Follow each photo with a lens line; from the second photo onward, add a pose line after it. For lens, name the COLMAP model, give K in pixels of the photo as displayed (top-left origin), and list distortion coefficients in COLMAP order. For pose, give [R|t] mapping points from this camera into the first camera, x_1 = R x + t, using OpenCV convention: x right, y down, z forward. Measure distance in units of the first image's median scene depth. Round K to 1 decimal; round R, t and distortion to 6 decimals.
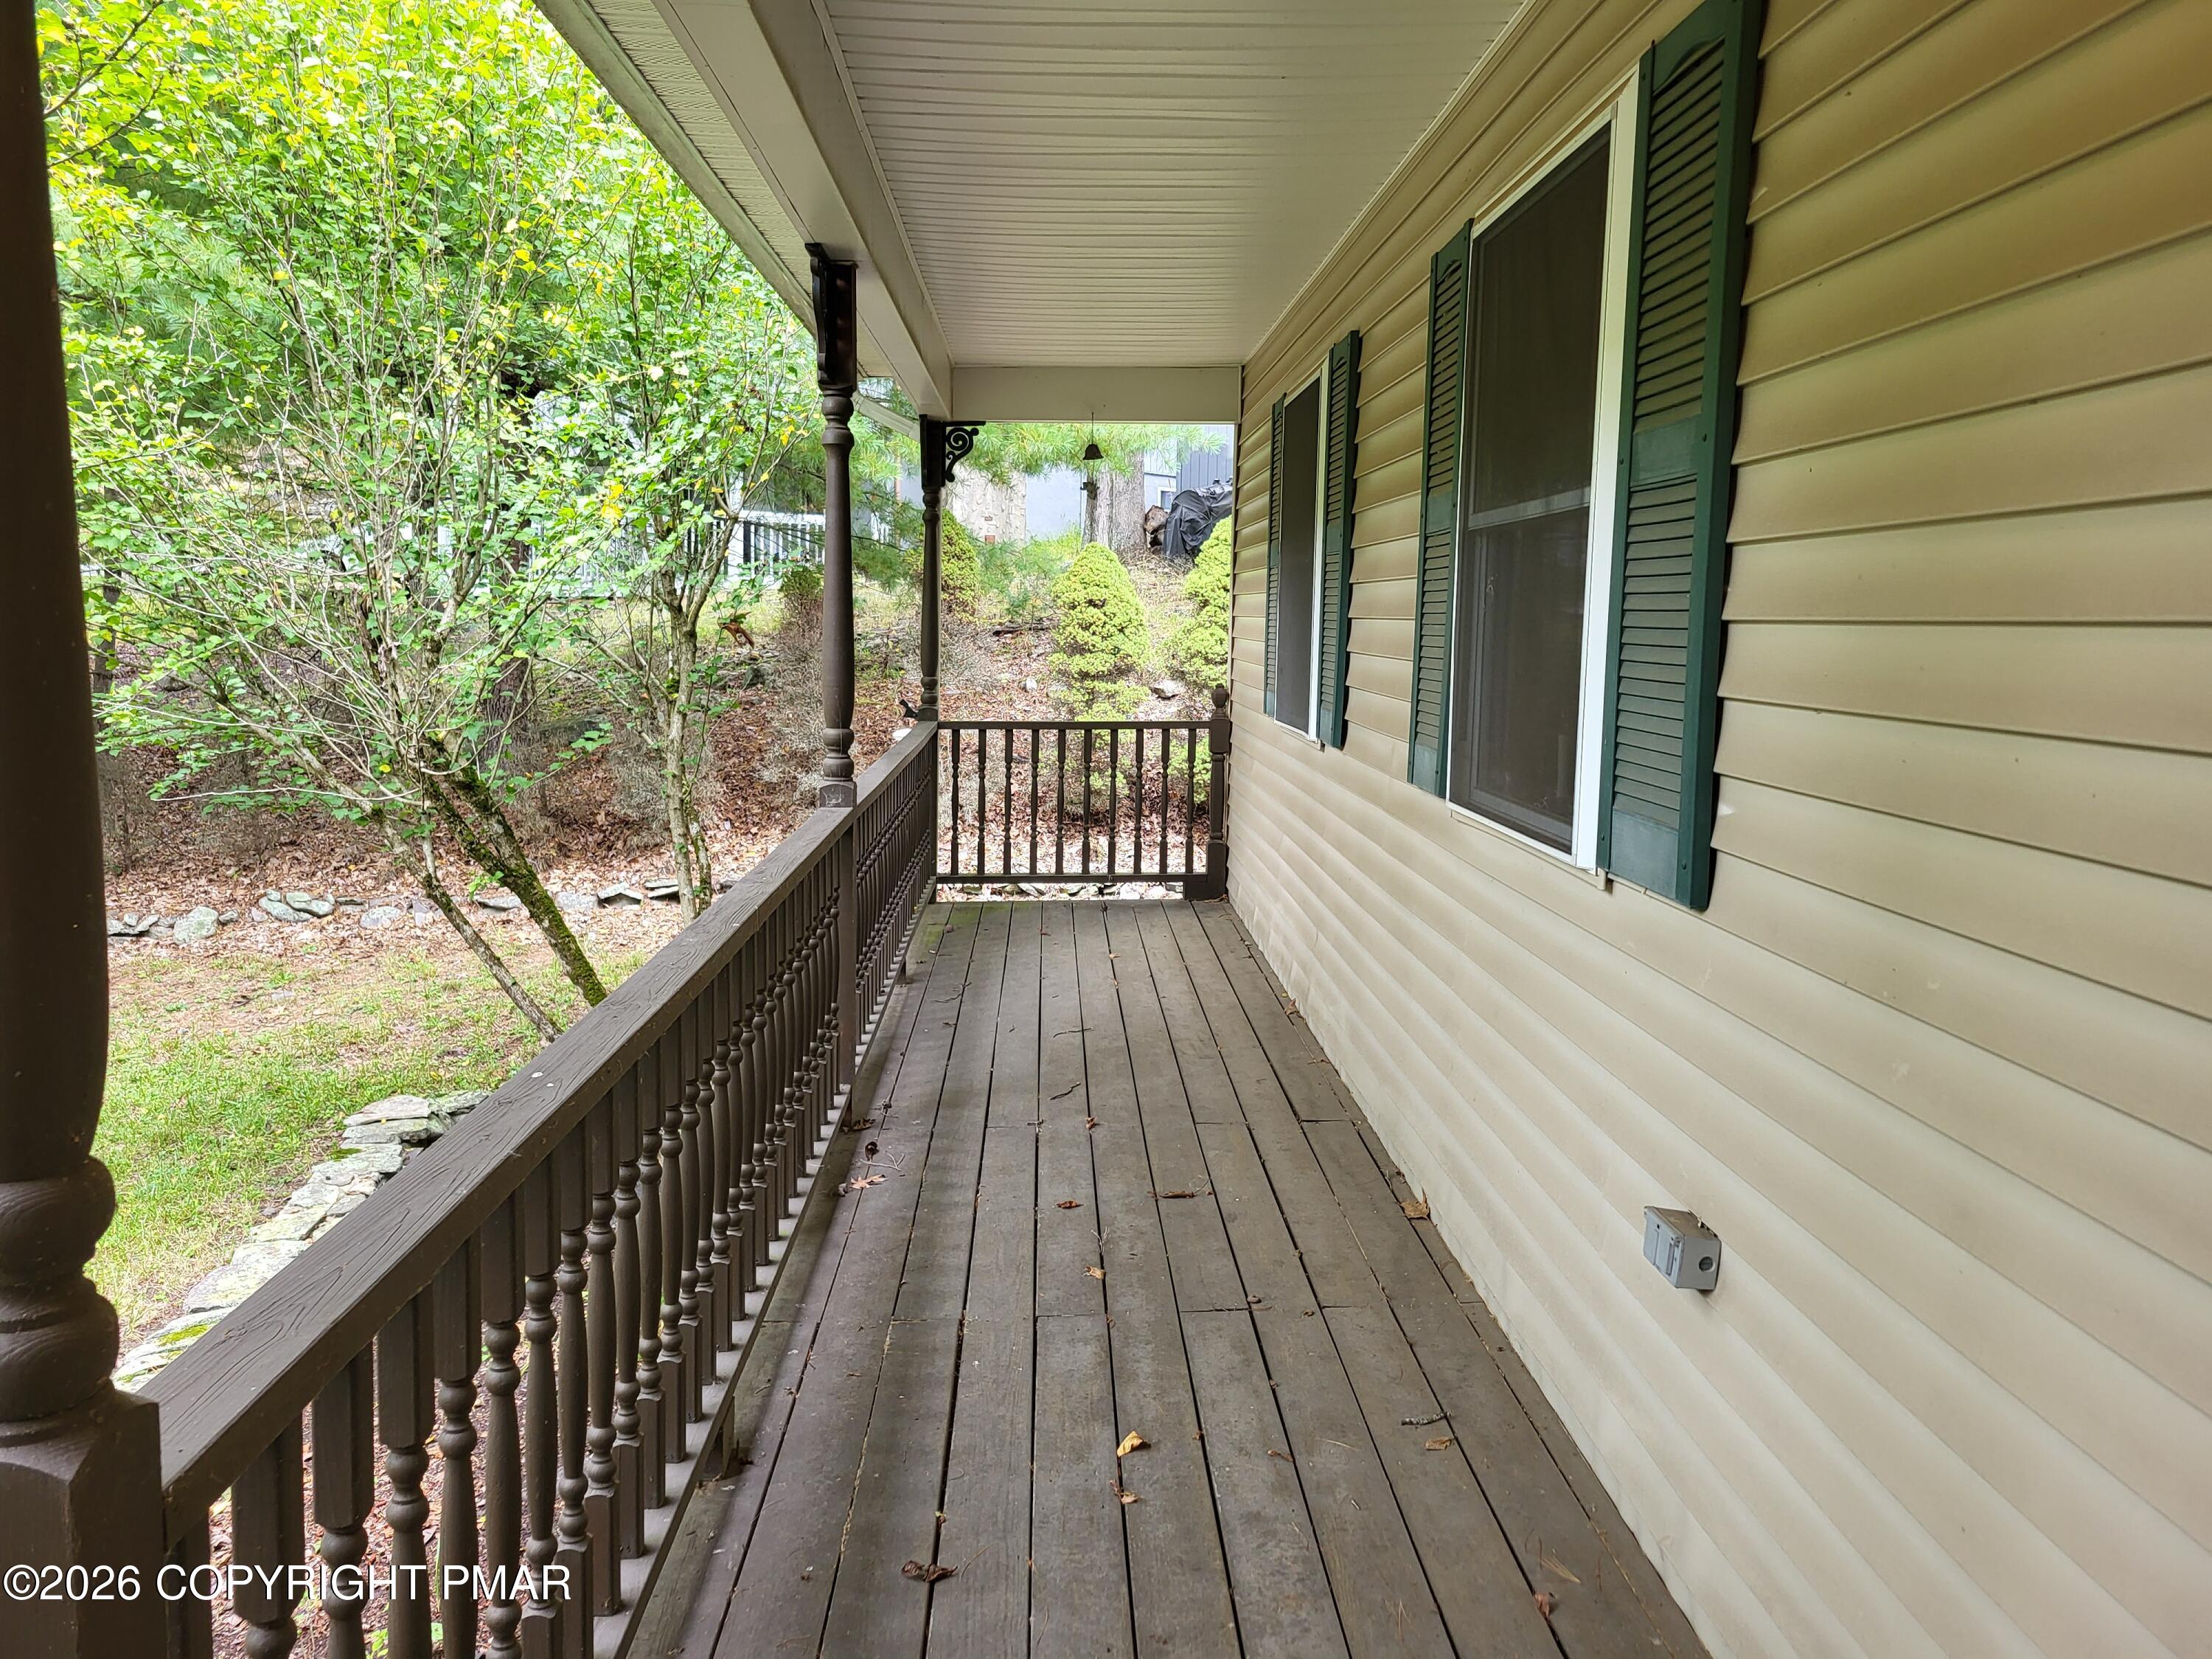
lens RADIAL K [[1680.2, 0, 1105.4], [0, 1680.2, 825.7], [0, 0, 1]] dist [0.063462, -0.034154]
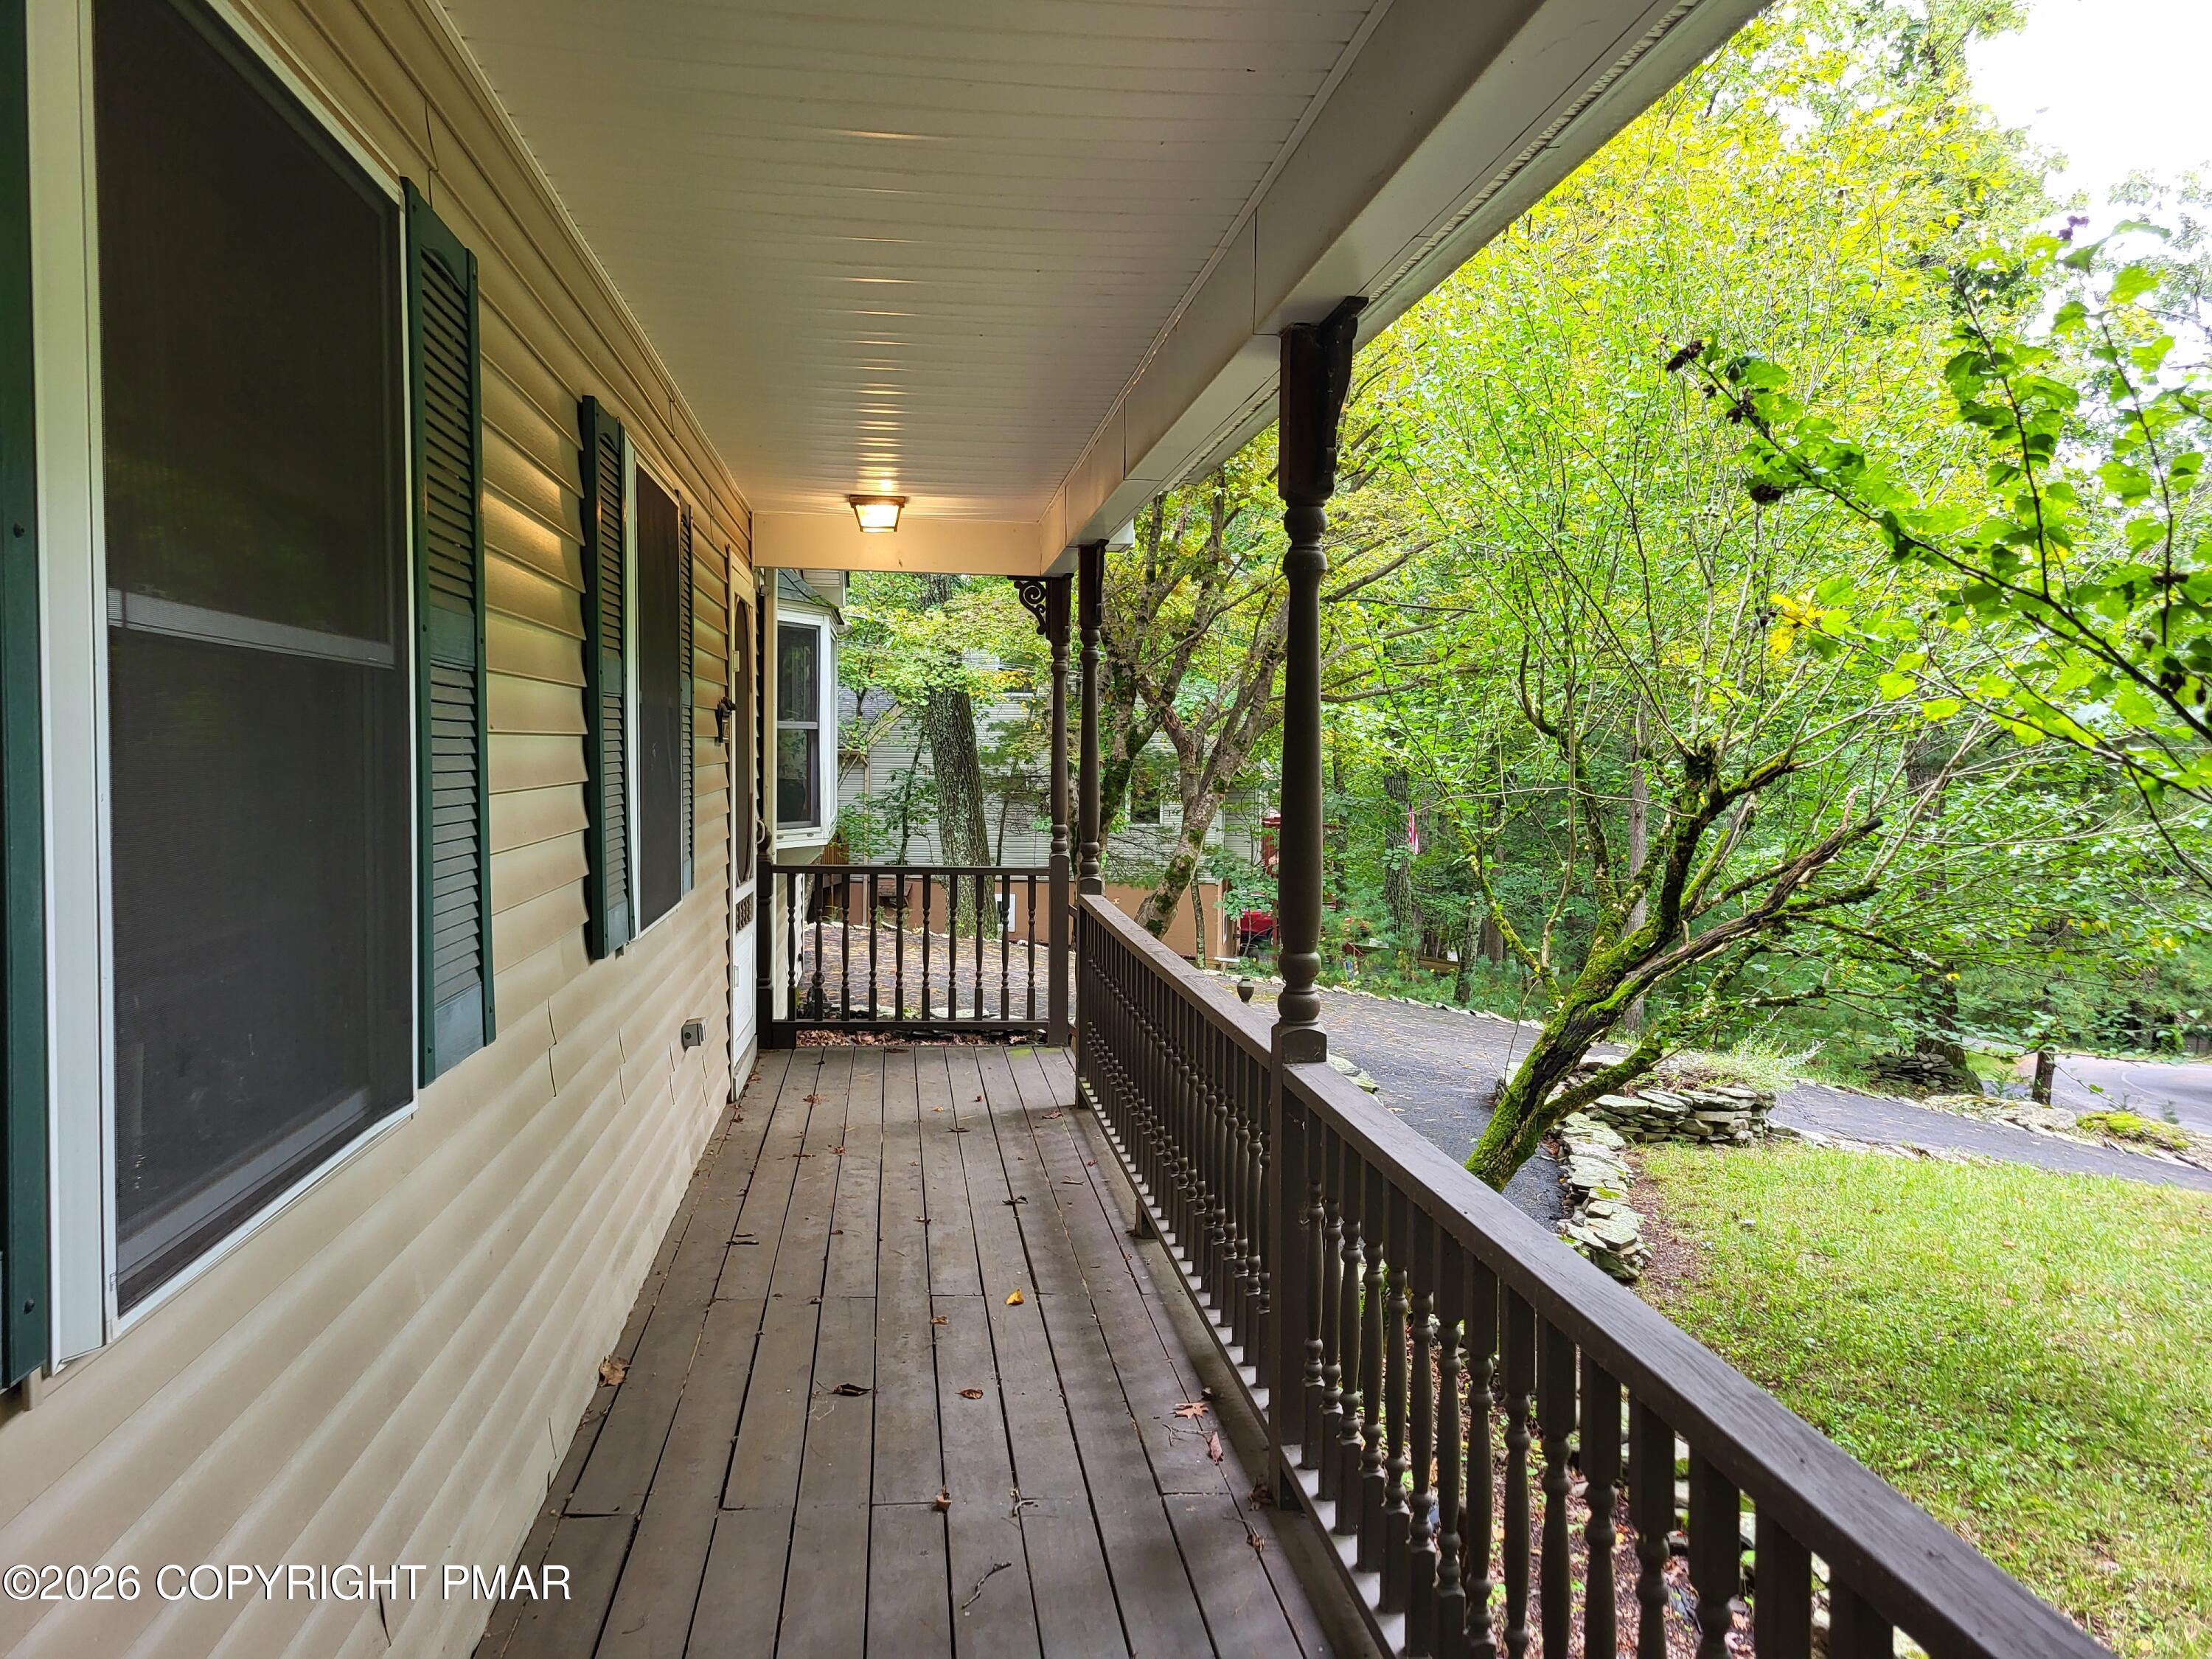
lens RADIAL K [[1680.2, 0, 1106.1], [0, 1680.2, 824.8], [0, 0, 1]] dist [0.063462, -0.034154]
pose [[-0.995694, -0.018876, -0.090755, -0.007985], [-0.034199, 0.984784, 0.170384, -0.277773], [0.086158, 0.172754, -0.981189, 2.012398]]
